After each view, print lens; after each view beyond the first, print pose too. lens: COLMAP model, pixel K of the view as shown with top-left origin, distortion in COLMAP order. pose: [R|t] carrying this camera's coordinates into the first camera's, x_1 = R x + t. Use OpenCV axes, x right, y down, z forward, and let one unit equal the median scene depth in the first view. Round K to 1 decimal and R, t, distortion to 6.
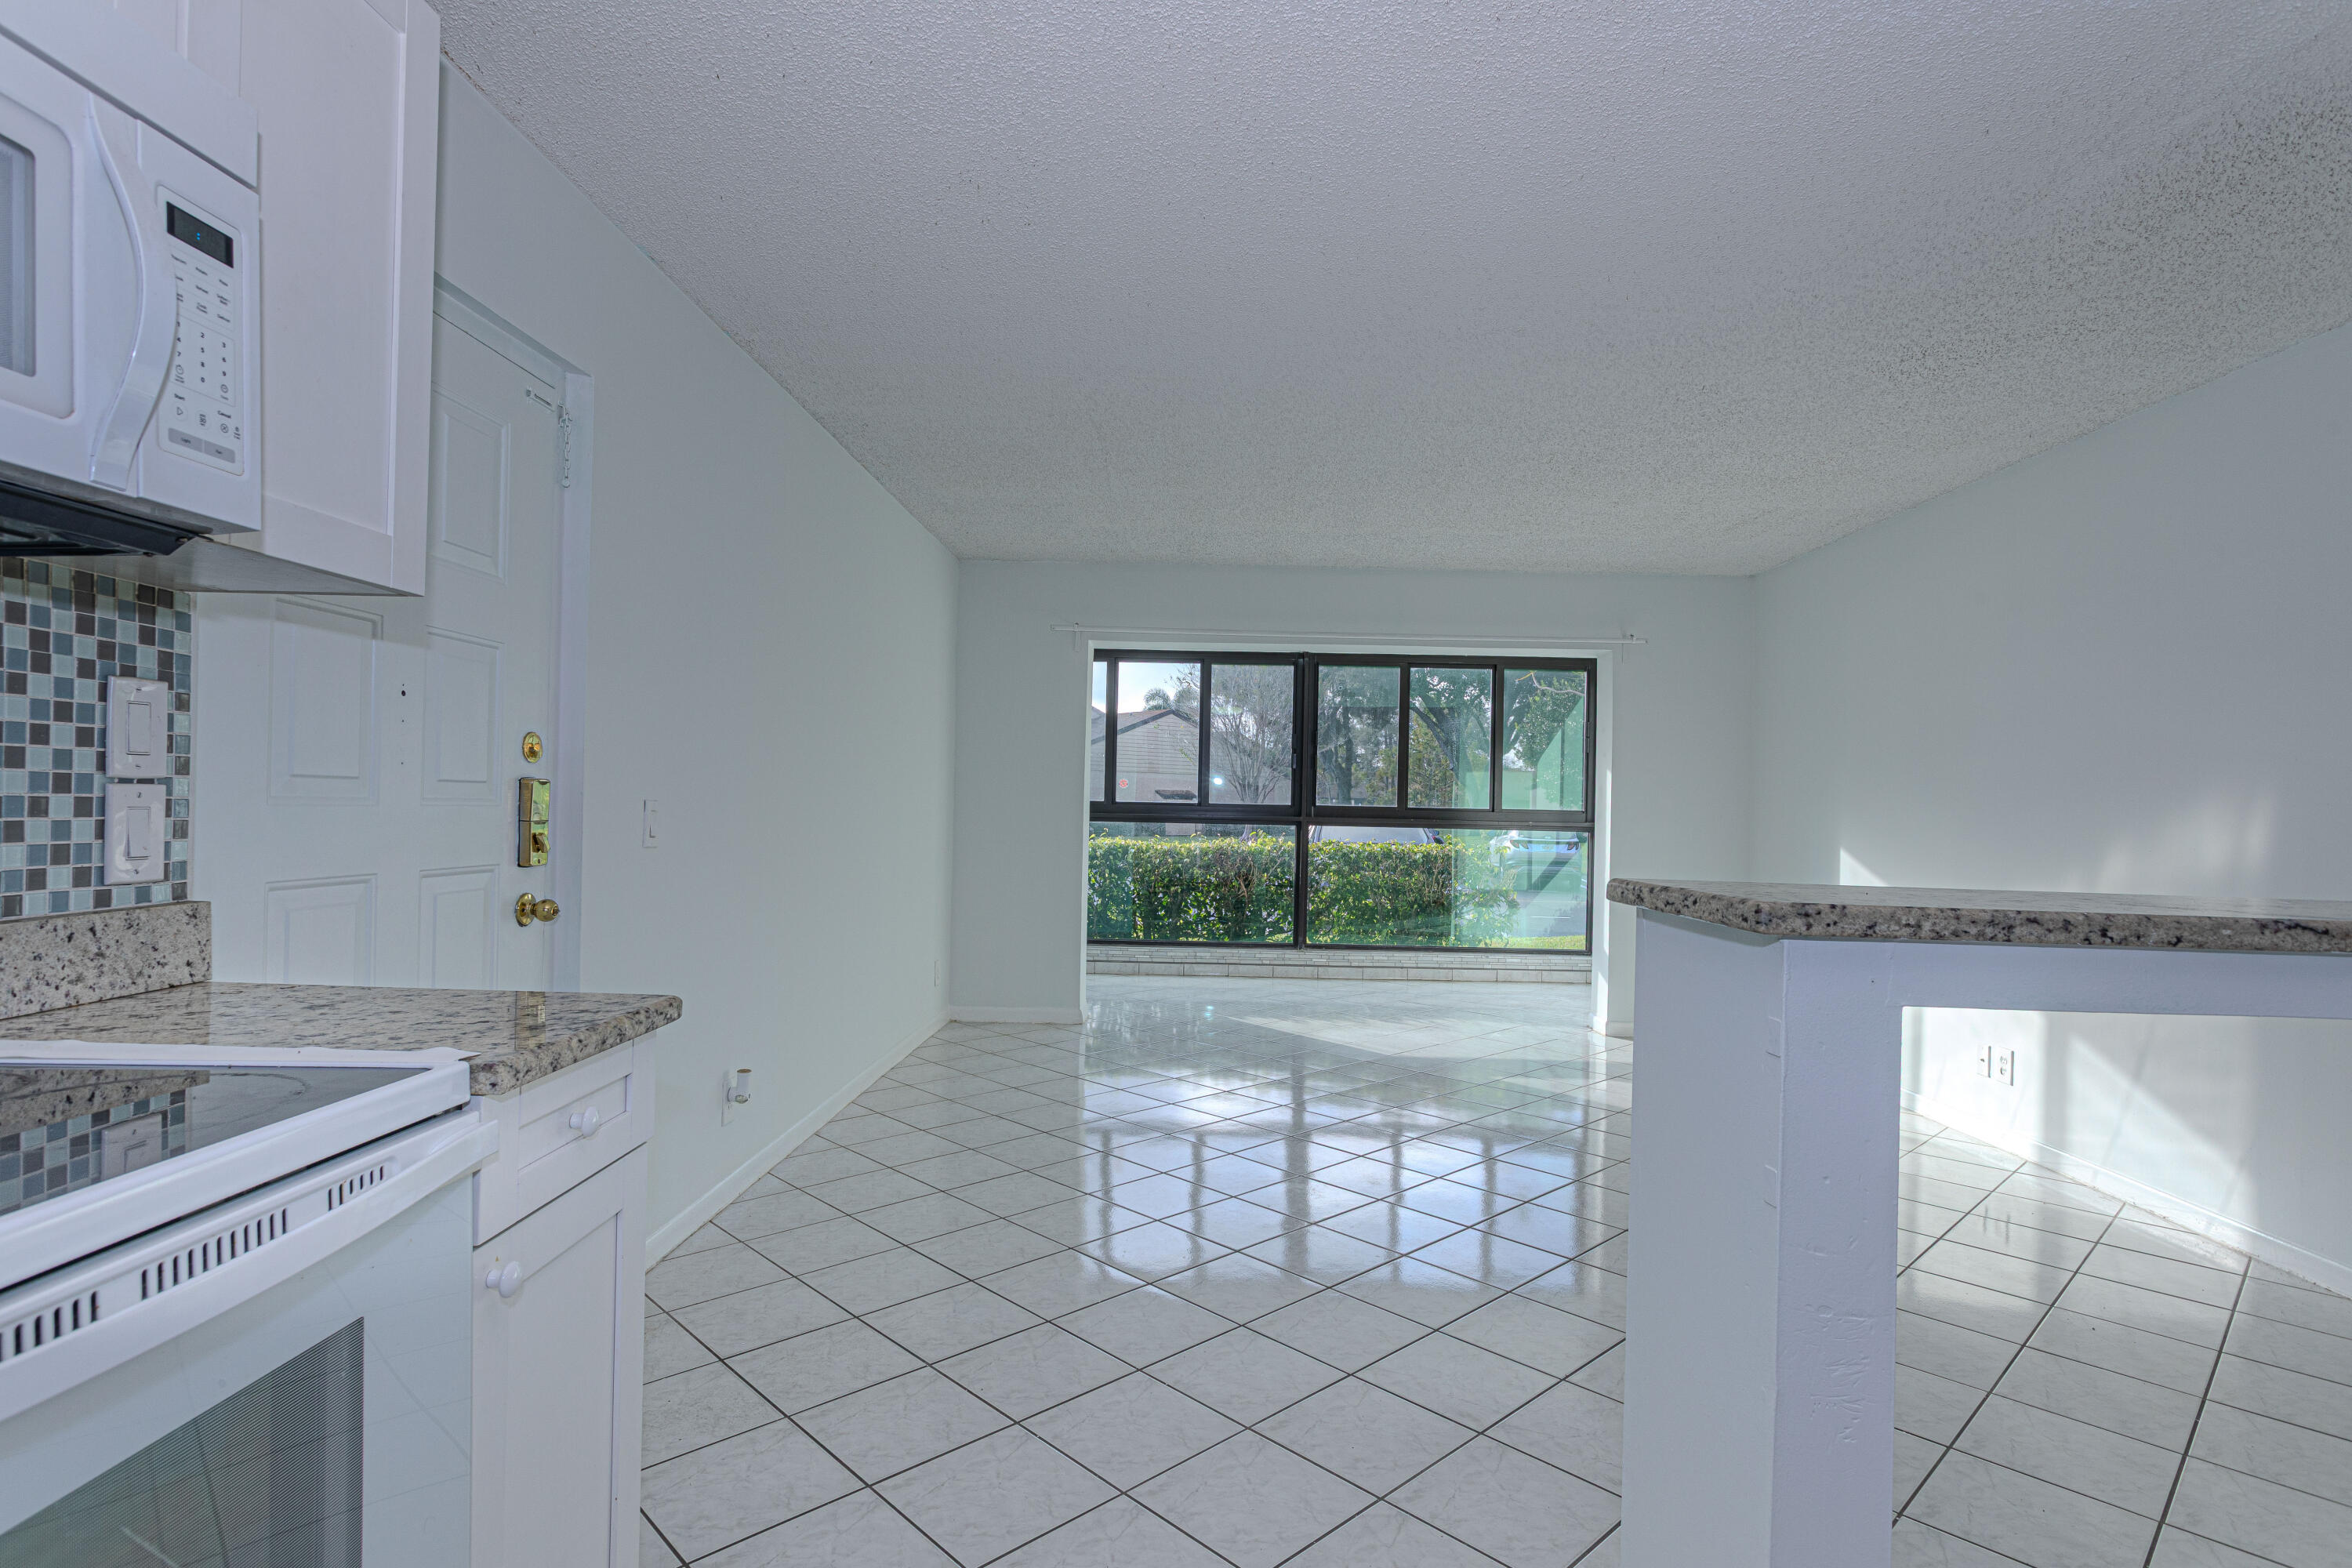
lens RADIAL K [[1195.6, 0, 1233.8], [0, 1195.6, 803.6], [0, 0, 1]] dist [-0.000464, -0.000030]
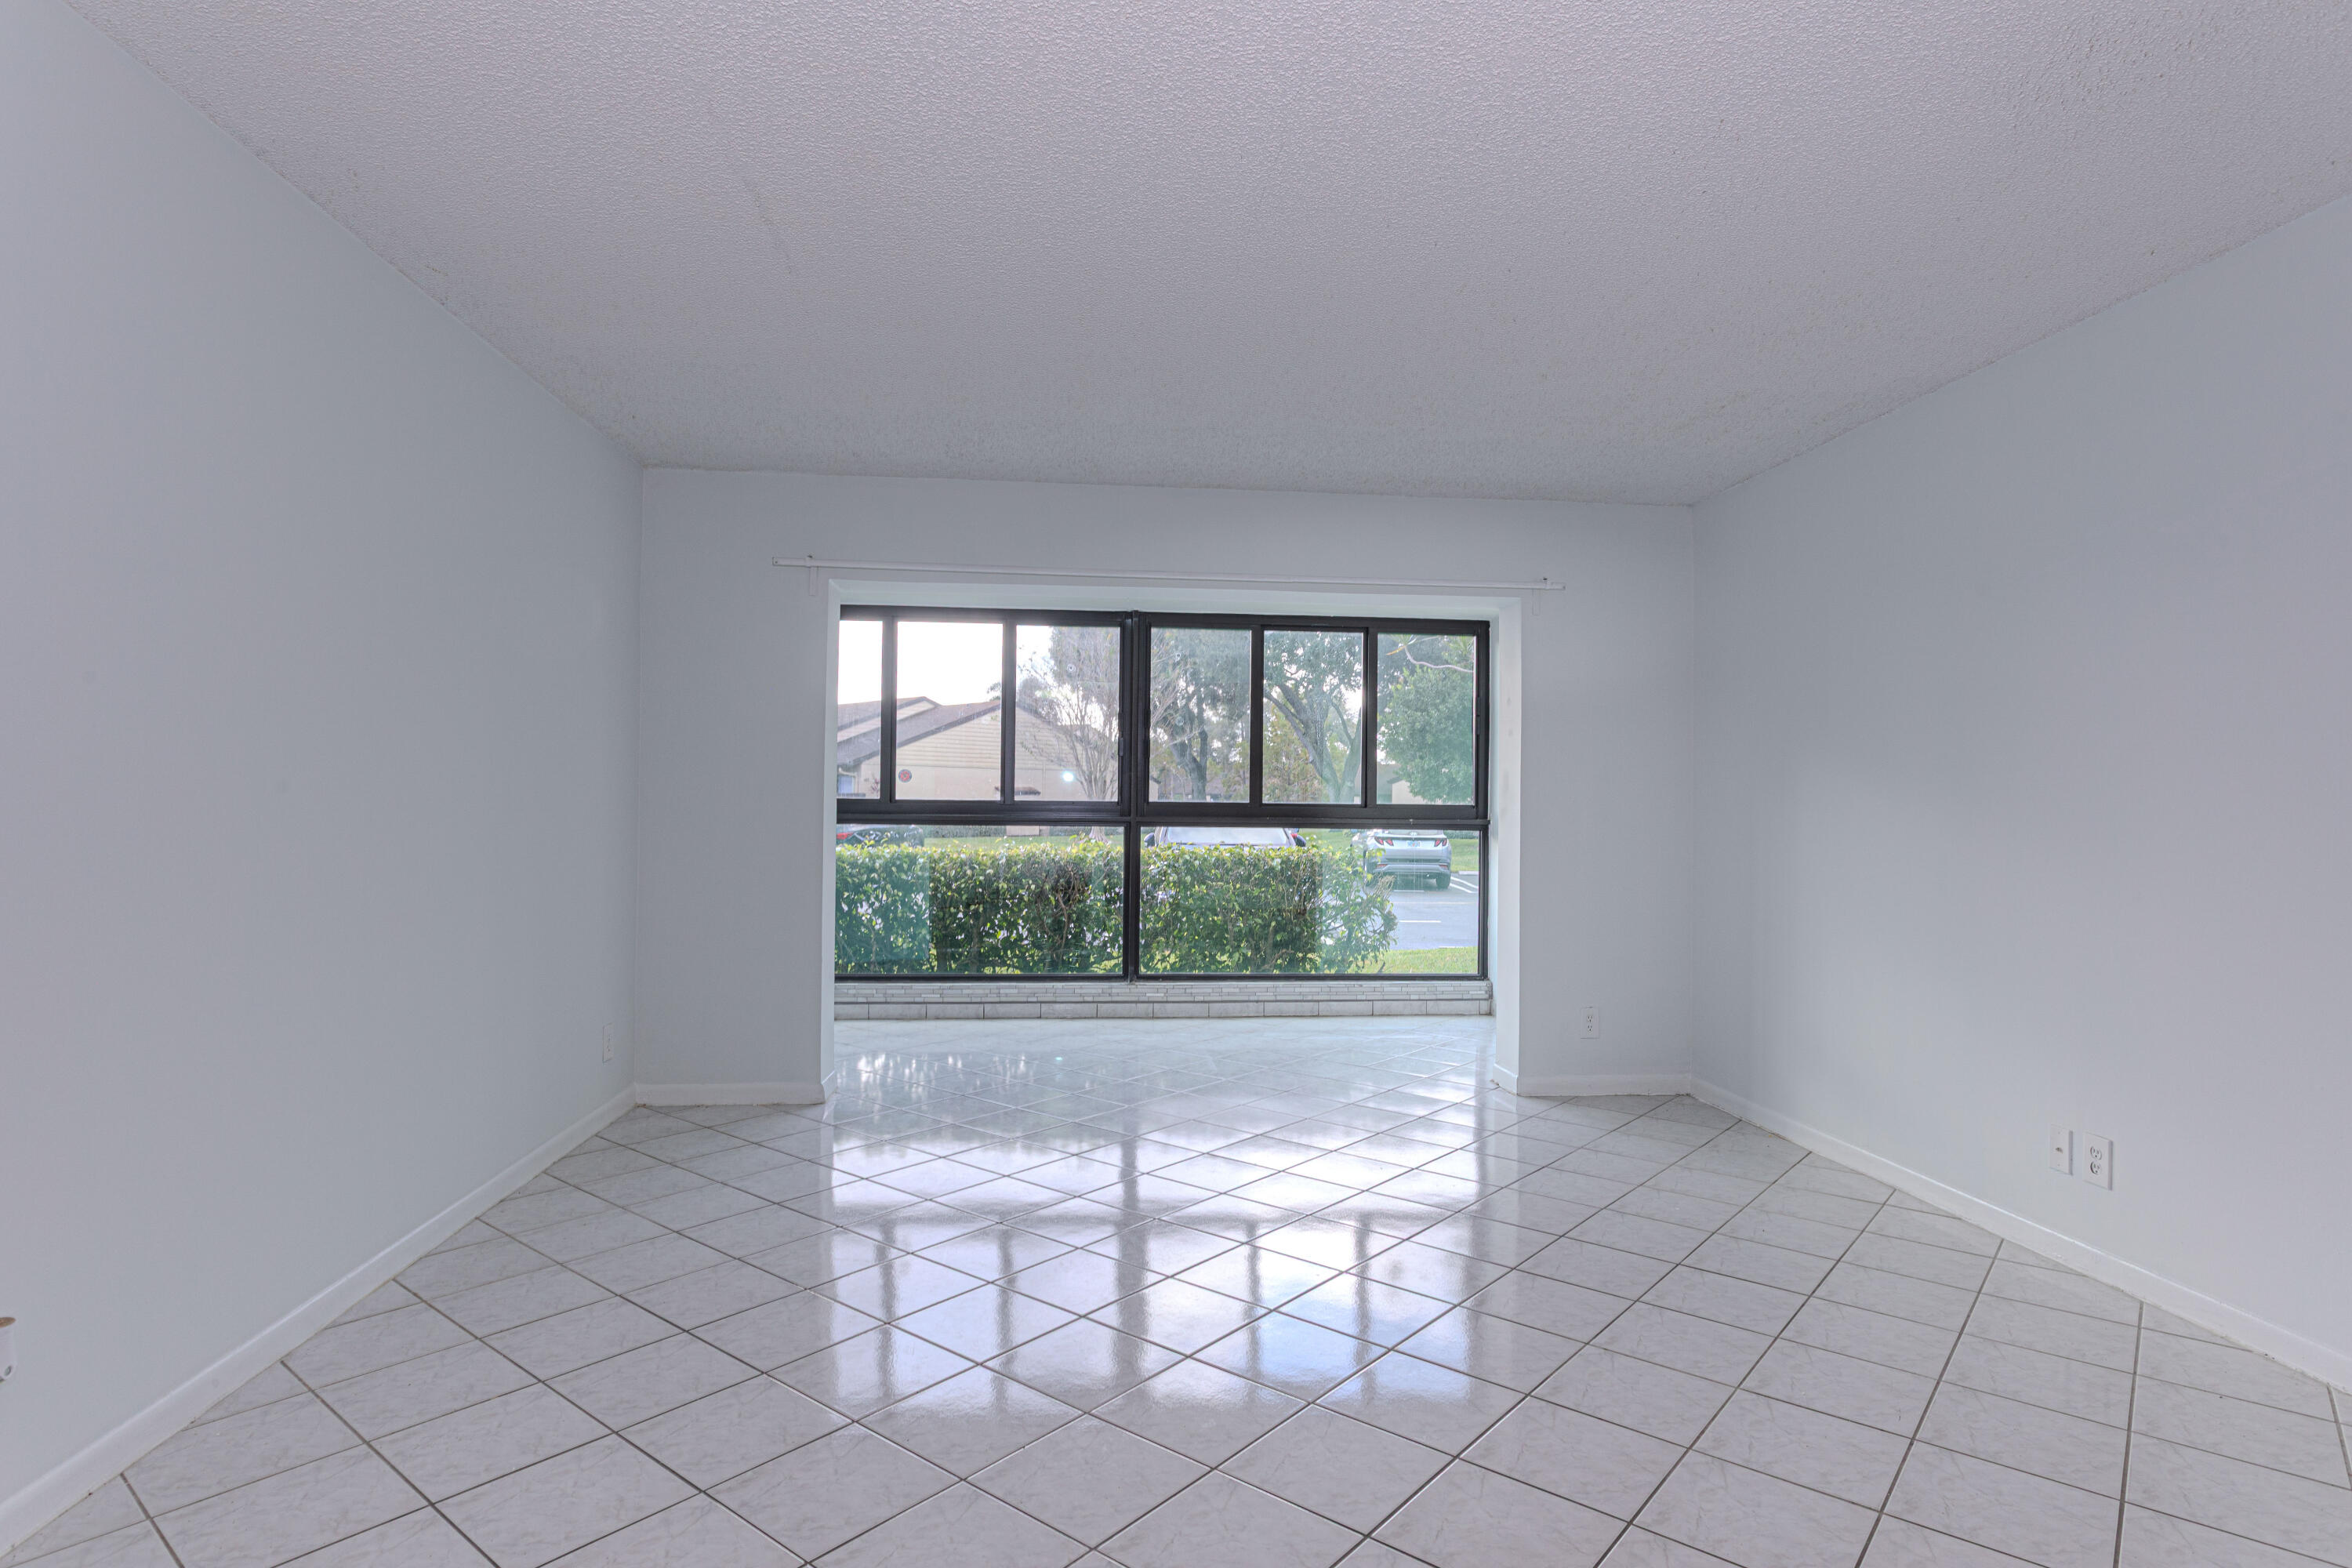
lens RADIAL K [[1219.7, 0, 1206.9], [0, 1219.7, 795.4], [0, 0, 1]] dist [0.015045, 0.000094]
pose [[0.995362, -0.008753, 0.095802, 0.027124], [0.009091, 0.999954, -0.003097, 0.000111], [-0.095771, 0.003953, 0.995396, 0.170304]]
